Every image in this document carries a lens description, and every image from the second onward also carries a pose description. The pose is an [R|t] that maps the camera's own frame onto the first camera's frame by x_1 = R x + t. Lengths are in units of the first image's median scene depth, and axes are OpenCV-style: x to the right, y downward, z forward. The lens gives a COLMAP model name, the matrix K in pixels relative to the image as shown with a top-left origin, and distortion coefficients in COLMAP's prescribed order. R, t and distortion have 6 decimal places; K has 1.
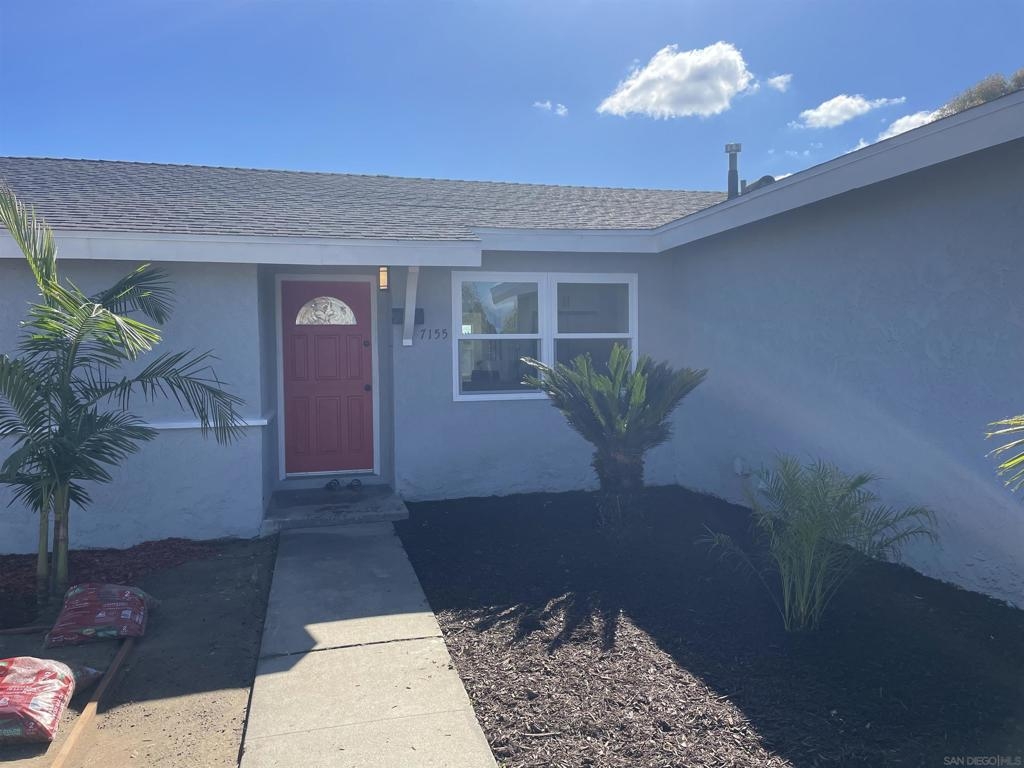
lens RADIAL K [[777.1, 0, 508.9], [0, 777.1, 381.1], [0, 0, 1]] dist [0.077056, -0.098149]
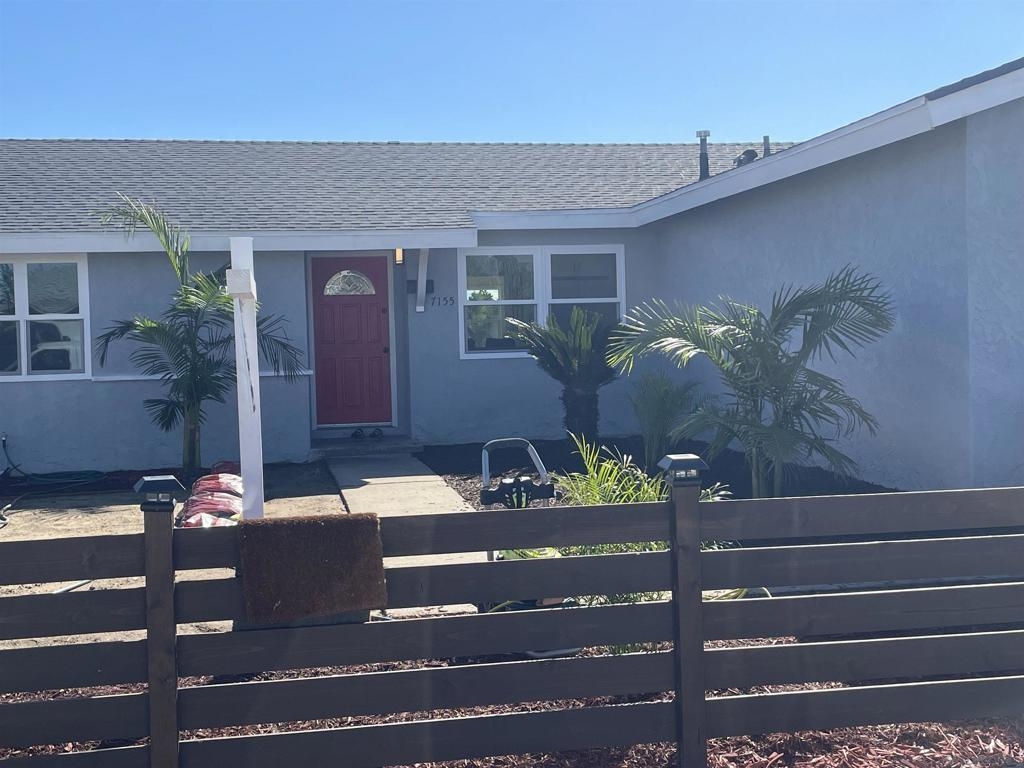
lens RADIAL K [[1339.5, 0, 513.5], [0, 1339.5, 384.2], [0, 0, 1]] dist [0.041540, 0.000000]
pose [[0.998035, -0.012725, -0.061350, 0.130040], [0.012902, 0.999914, 0.002483, 0.059523], [0.061313, -0.003270, 0.998113, -0.988946]]
